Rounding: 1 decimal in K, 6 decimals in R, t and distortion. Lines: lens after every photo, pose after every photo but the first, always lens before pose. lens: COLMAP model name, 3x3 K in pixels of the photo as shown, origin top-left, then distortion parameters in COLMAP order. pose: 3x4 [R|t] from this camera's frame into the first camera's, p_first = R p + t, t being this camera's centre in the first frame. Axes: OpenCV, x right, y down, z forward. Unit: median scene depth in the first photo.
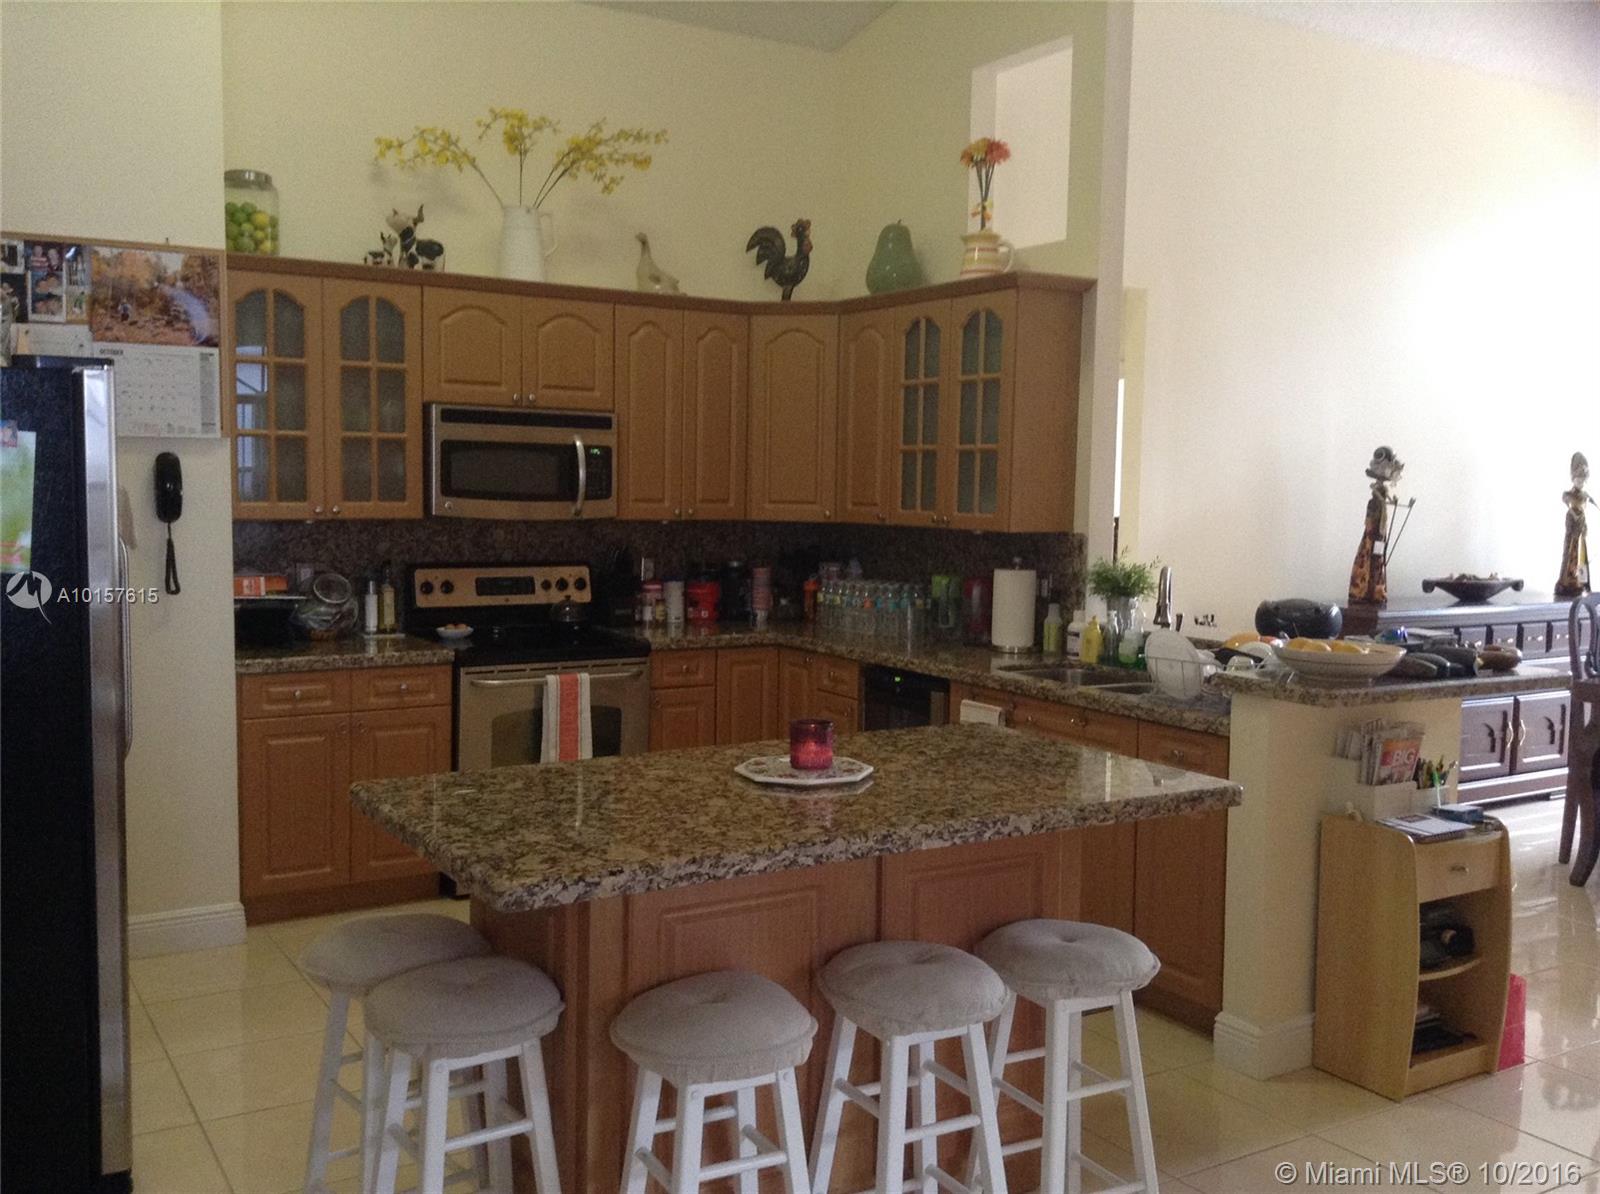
lens RADIAL K [[1487.1, 0, 800.0], [0, 1487.1, 597.0], [0, 0, 1]] dist [0.205654, -0.538525]
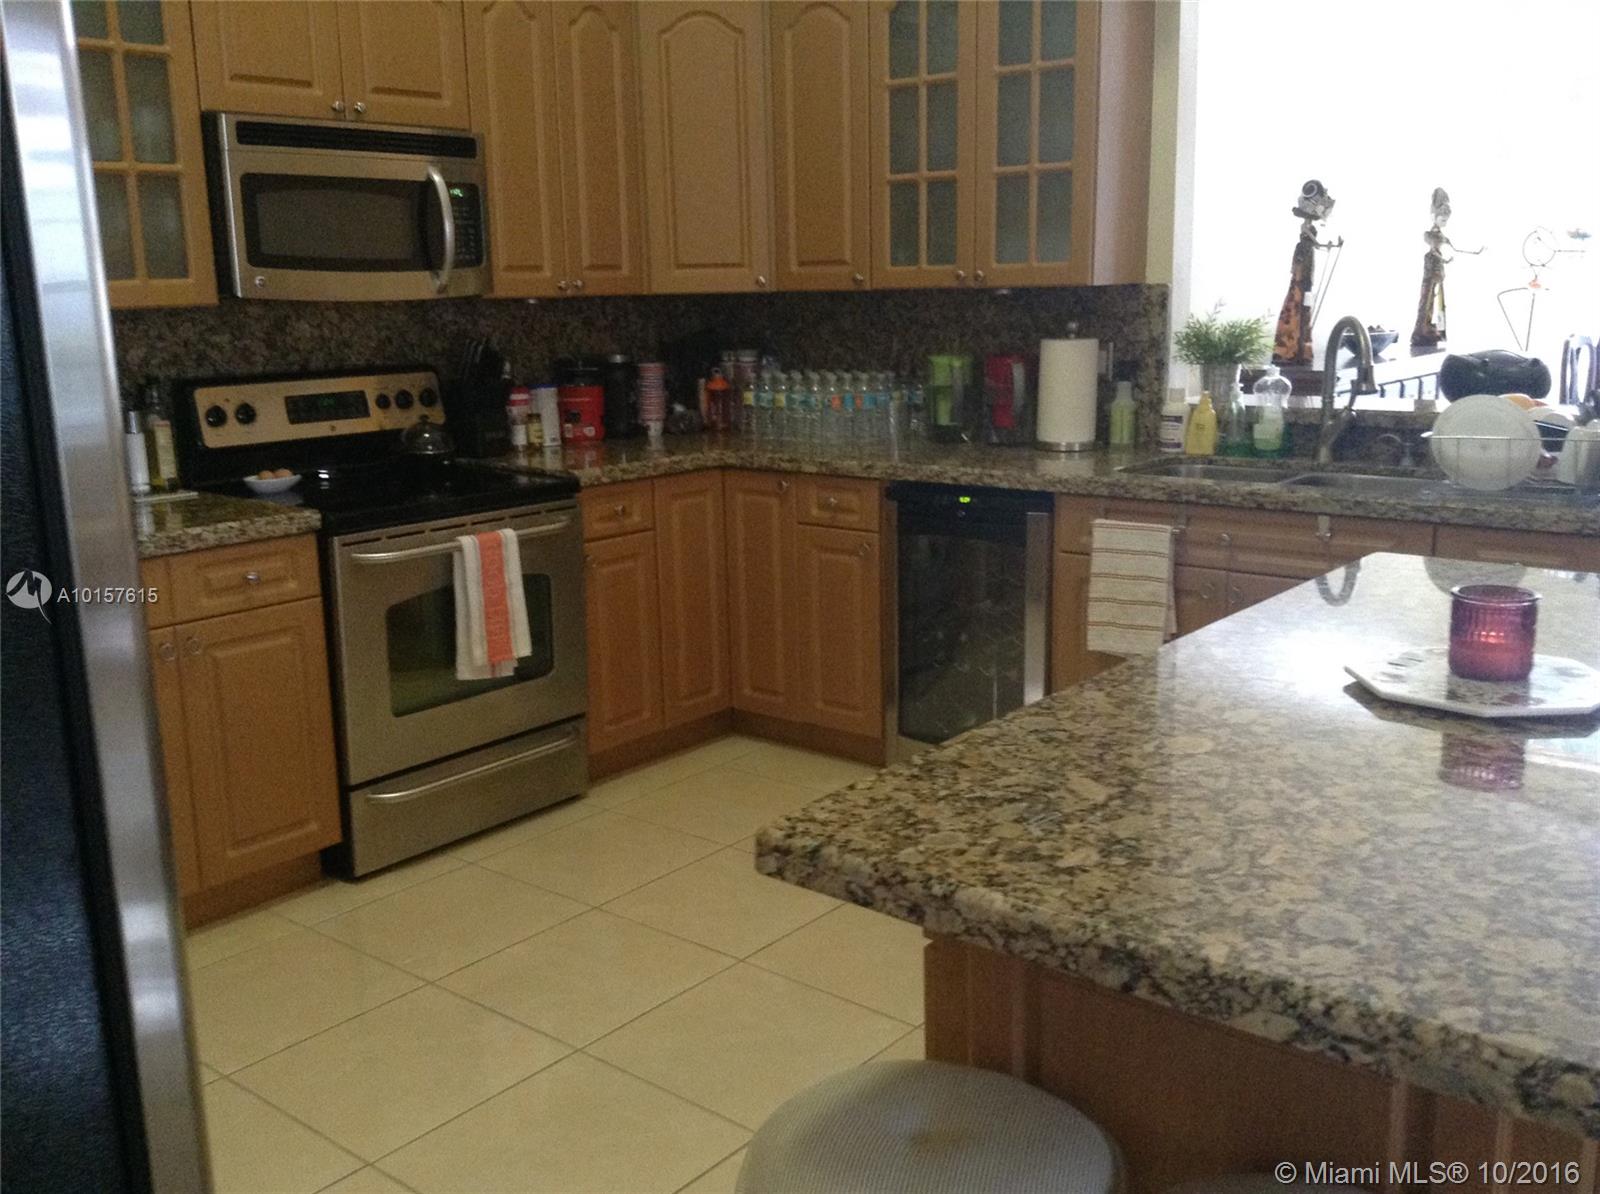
lens RADIAL K [[1487.1, 0, 800.0], [0, 1487.1, 597.0], [0, 0, 1]] dist [0.205654, -0.538525]
pose [[0.946539, -0.104752, 0.305108, -0.214573], [0.064538, 0.988180, 0.139052, -0.003772], [-0.316068, -0.111927, 0.942111, 0.299705]]
